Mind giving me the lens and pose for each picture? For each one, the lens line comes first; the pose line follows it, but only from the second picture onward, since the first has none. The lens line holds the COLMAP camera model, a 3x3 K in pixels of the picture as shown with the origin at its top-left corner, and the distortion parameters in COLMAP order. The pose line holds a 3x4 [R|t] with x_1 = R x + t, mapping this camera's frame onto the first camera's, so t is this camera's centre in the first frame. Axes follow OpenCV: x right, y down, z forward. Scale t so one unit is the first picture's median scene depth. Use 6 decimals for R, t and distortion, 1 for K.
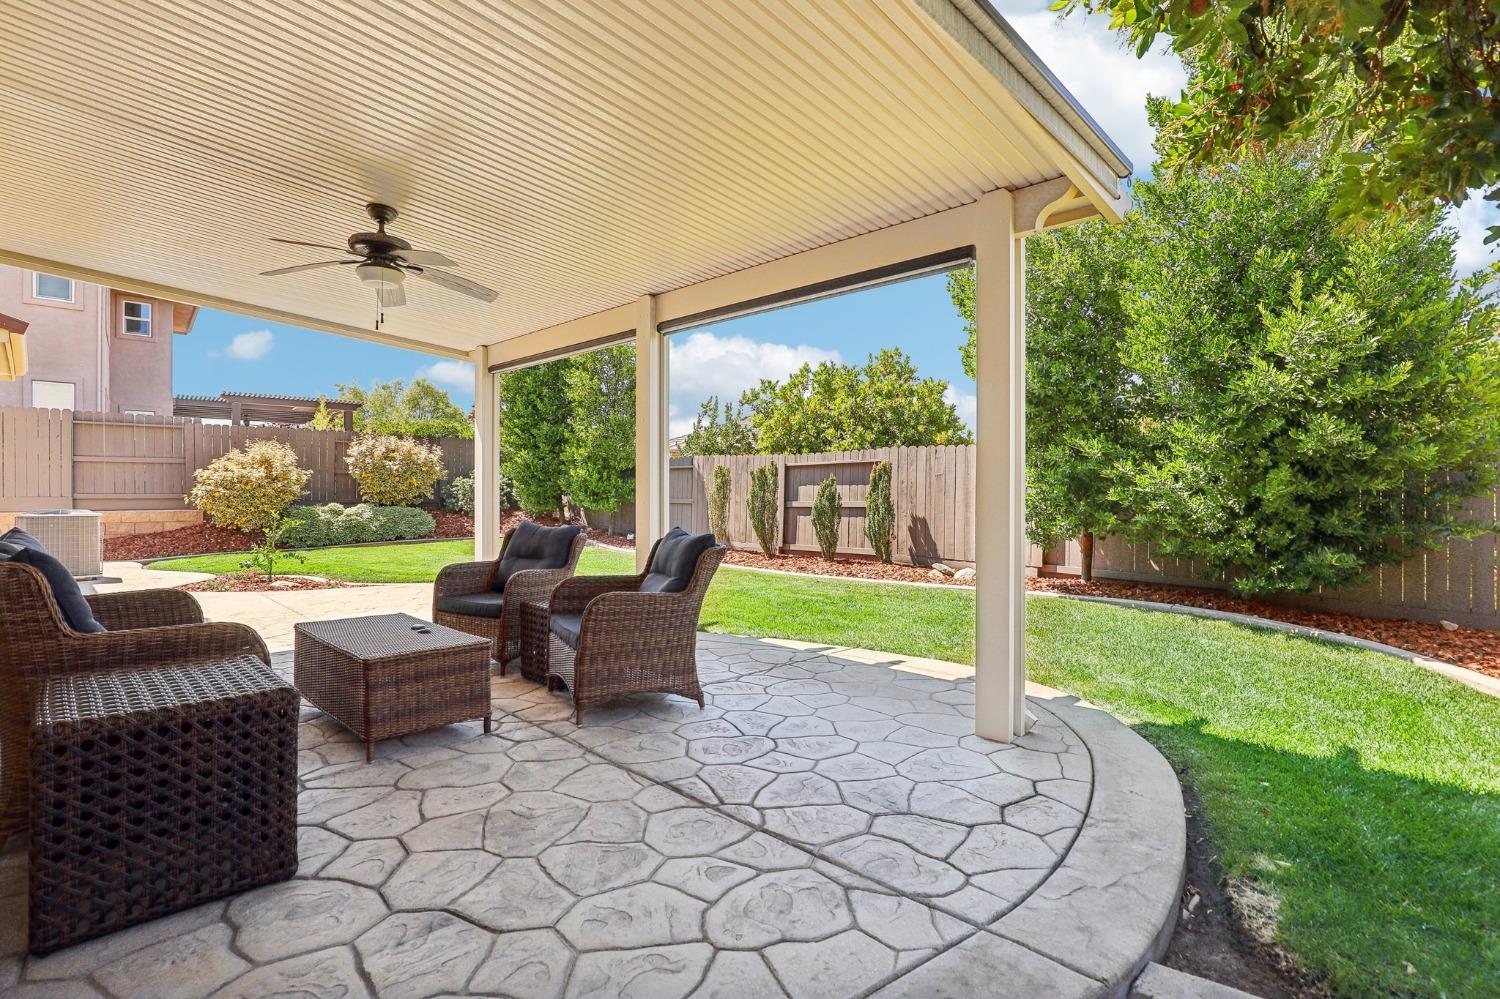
lens RADIAL K [[694.2, 0, 747.8], [0, 694.2, 491.3], [0, 0, 1]] dist [-0.027827, 0.001726]
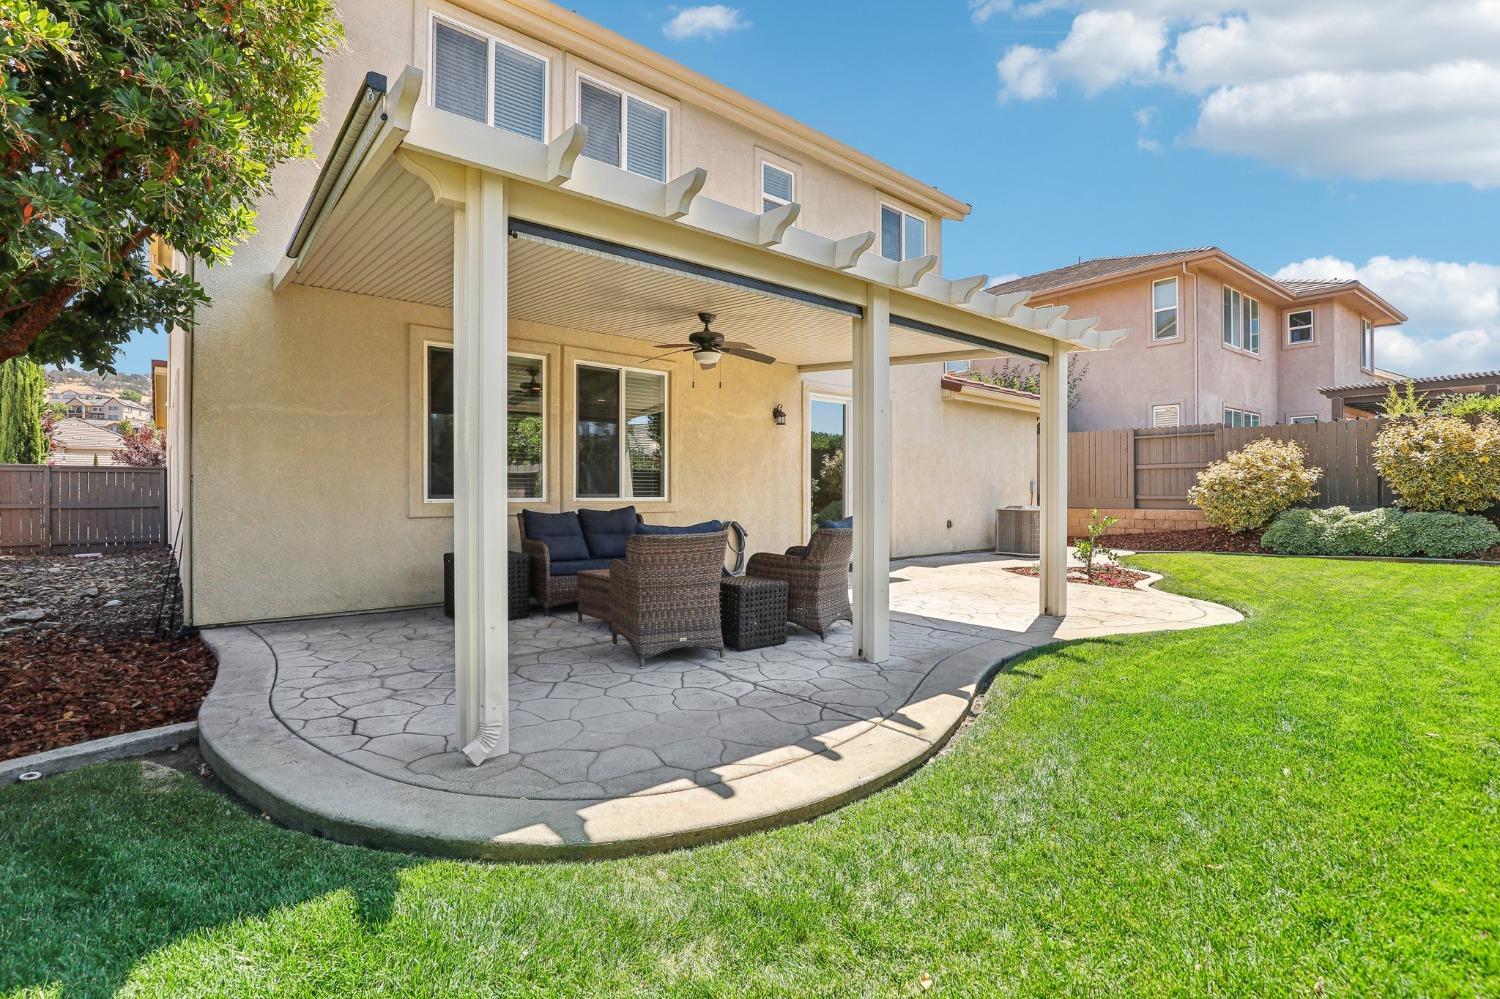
lens RADIAL K [[700.3, 0, 755.5], [0, 700.3, 500.5], [0, 0, 1]] dist [-0.020416, -0.001911]
pose [[-0.090541, 0.007092, -0.995868, 0.339251], [0.002152, 0.999974, 0.006925, 0.002852], [0.995890, -0.001516, -0.090553, 0.389736]]
